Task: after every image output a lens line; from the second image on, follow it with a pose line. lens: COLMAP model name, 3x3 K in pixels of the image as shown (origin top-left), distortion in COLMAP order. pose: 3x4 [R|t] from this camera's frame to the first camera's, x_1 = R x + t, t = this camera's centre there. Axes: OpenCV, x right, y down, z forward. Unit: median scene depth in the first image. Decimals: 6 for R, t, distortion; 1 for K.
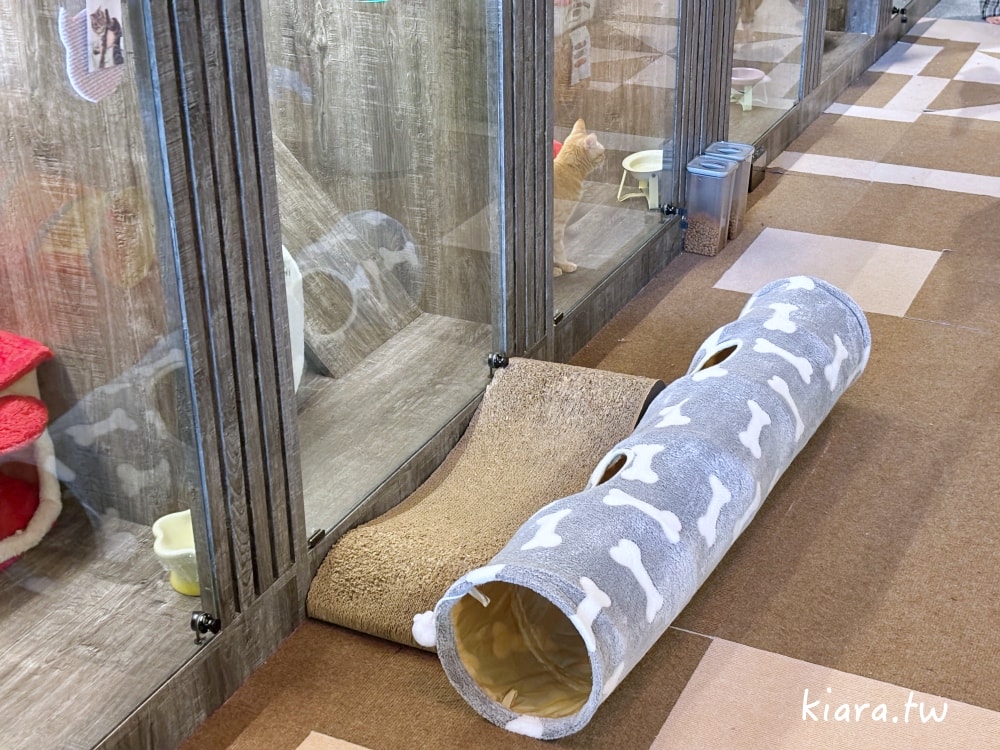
lens RADIAL K [[1524.6, 0, 500.0], [0, 1524.6, 375.0], [0, 0, 1]] dist [0.286344, -1.113973]
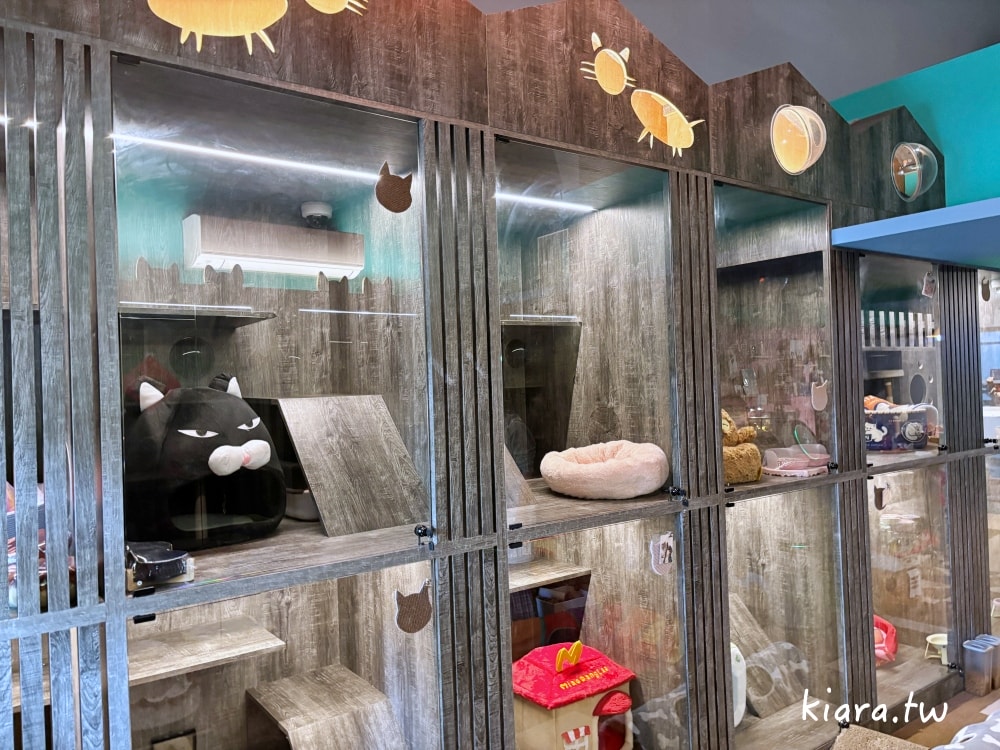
lens RADIAL K [[750.8, 0, 500.0], [0, 750.8, 375.0], [0, 0, 1]] dist [0.054835, -0.060134]
pose [[0.886844, -0.017745, -0.461728, 0.068630], [-0.182843, 0.904223, -0.385939, 0.044897], [0.424353, 0.426691, 0.798661, -0.213836]]
